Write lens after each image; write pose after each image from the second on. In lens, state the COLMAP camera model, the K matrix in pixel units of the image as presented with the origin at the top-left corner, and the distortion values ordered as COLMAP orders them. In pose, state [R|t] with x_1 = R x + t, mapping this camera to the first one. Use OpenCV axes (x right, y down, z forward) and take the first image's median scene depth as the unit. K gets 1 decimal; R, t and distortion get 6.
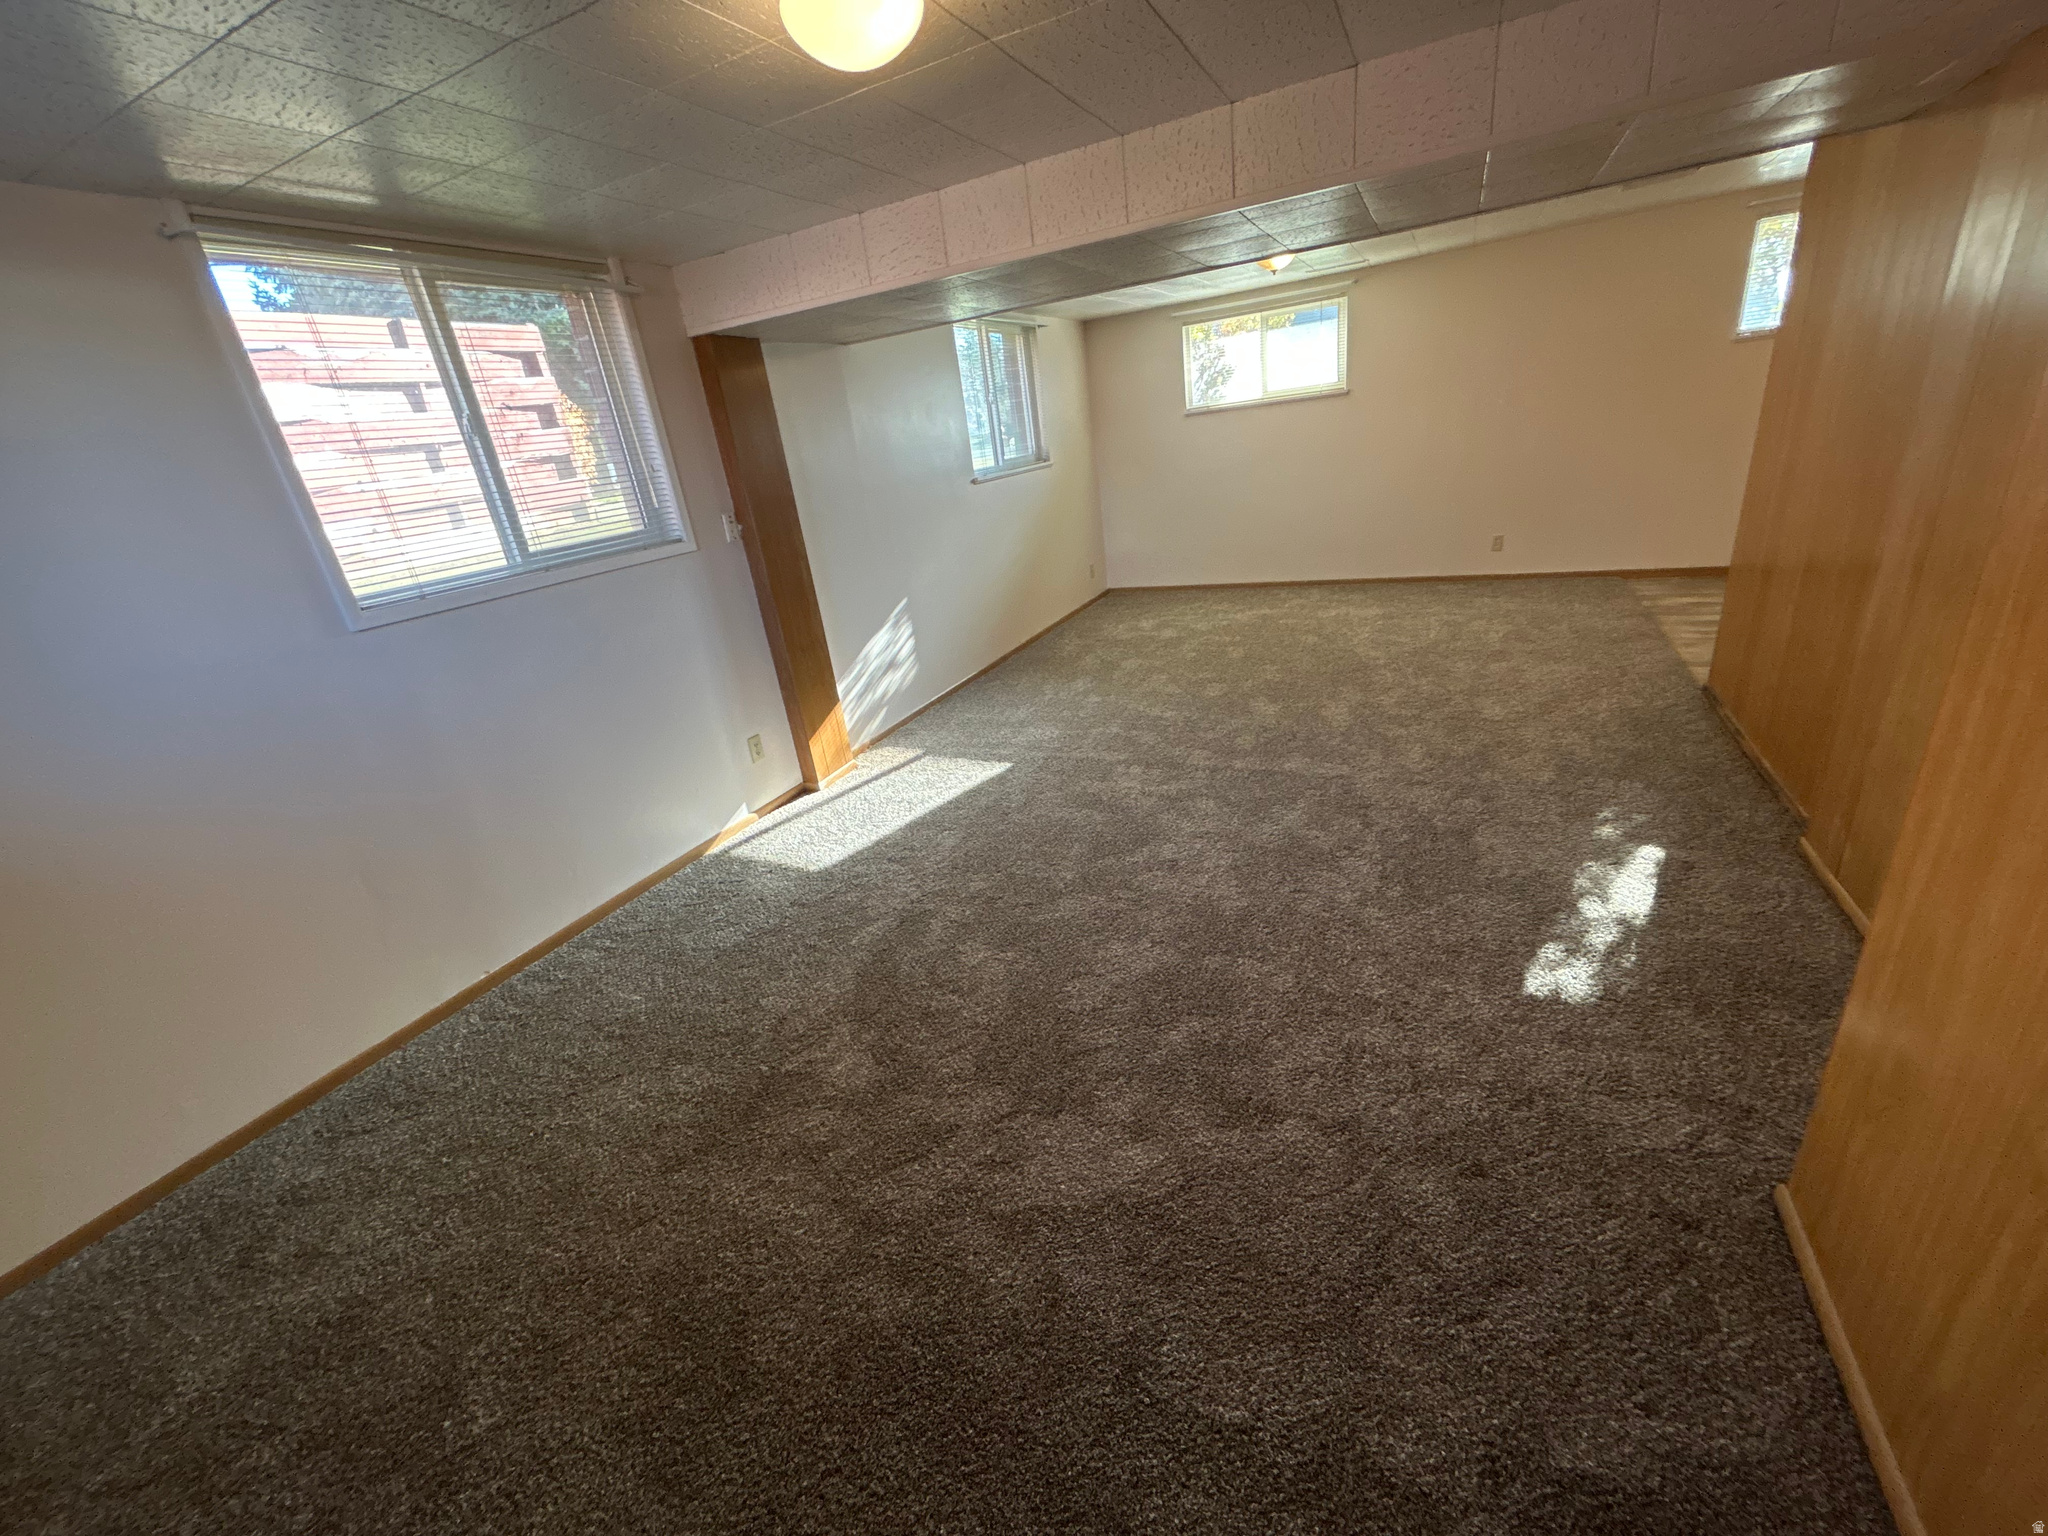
lens RADIAL K [[822.4, 0, 1032.3], [0, 822.4, 768.3], [0, 0, 1]] dist [0.000973, -0.000487]
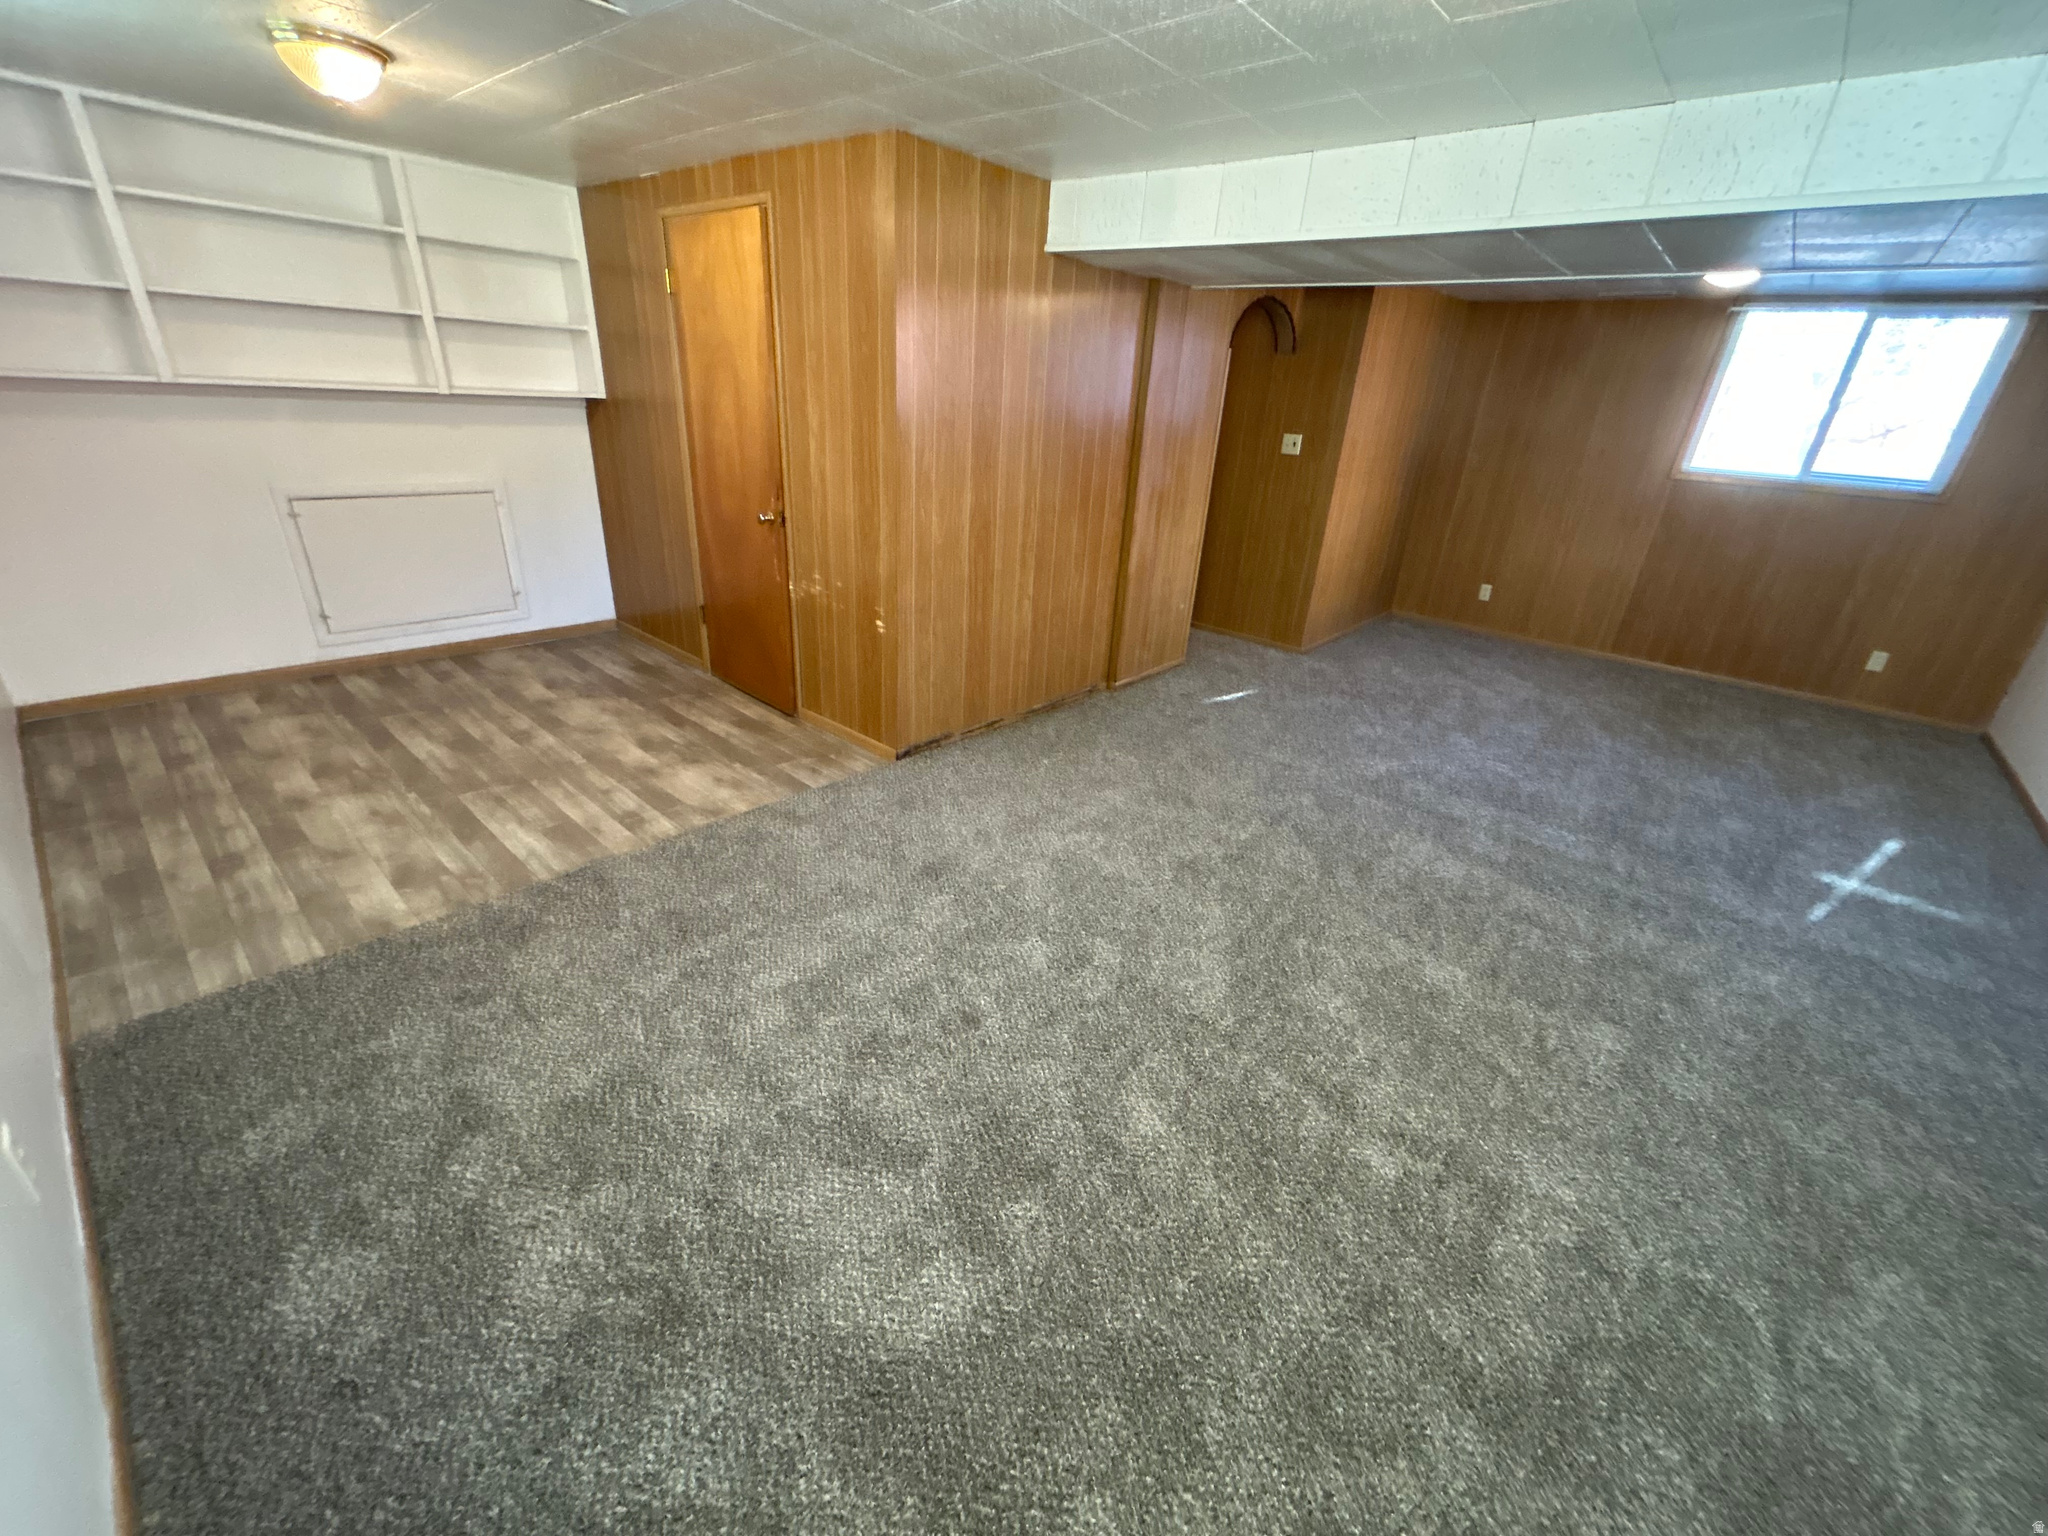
lens RADIAL K [[822.4, 0, 1025.8], [0, 822.4, 759.2], [0, 0, 1]] dist [0.000973, -0.000487]
pose [[-0.959765, -0.053264, 0.275708, 0.398649], [0.158336, 0.708222, 0.688006, -0.686902], [-0.231908, 0.703978, -0.671292, 1.528709]]
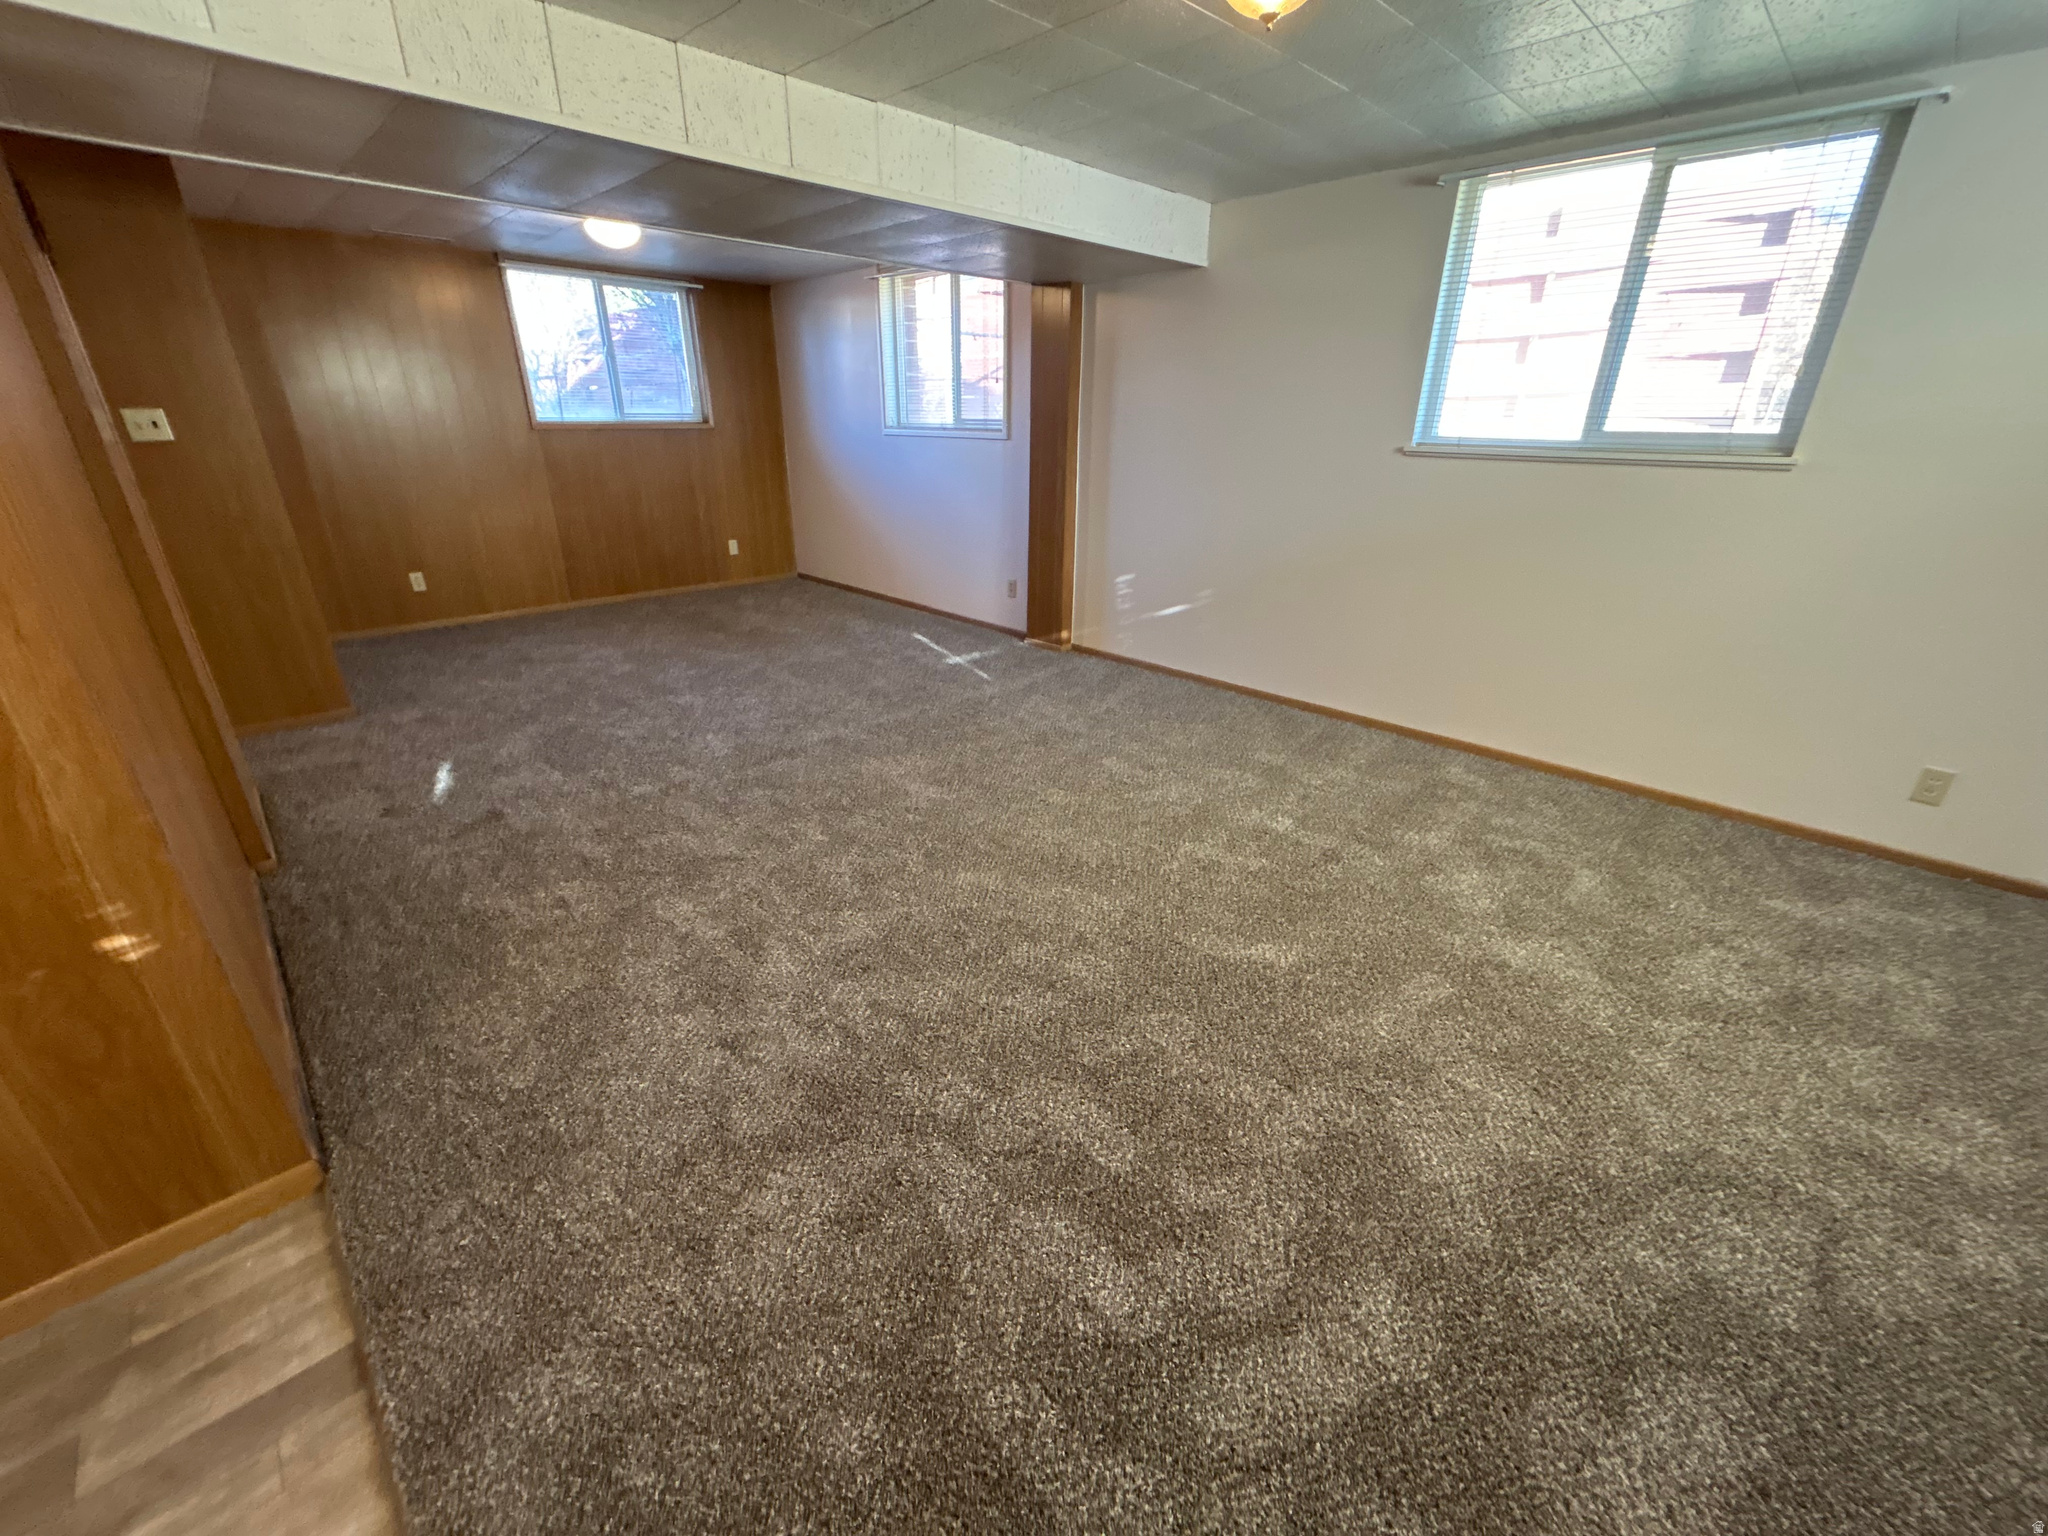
lens RADIAL K [[822.4, 0, 1023.8], [0, 822.4, 765.9], [0, 0, 1]] dist [0.000973, -0.000487]
pose [[-0.342656, 0.475377, -0.810311, 0.894900], [-0.330429, 0.746431, 0.577630, -0.579191], [0.879434, 0.465679, -0.098691, 1.203138]]
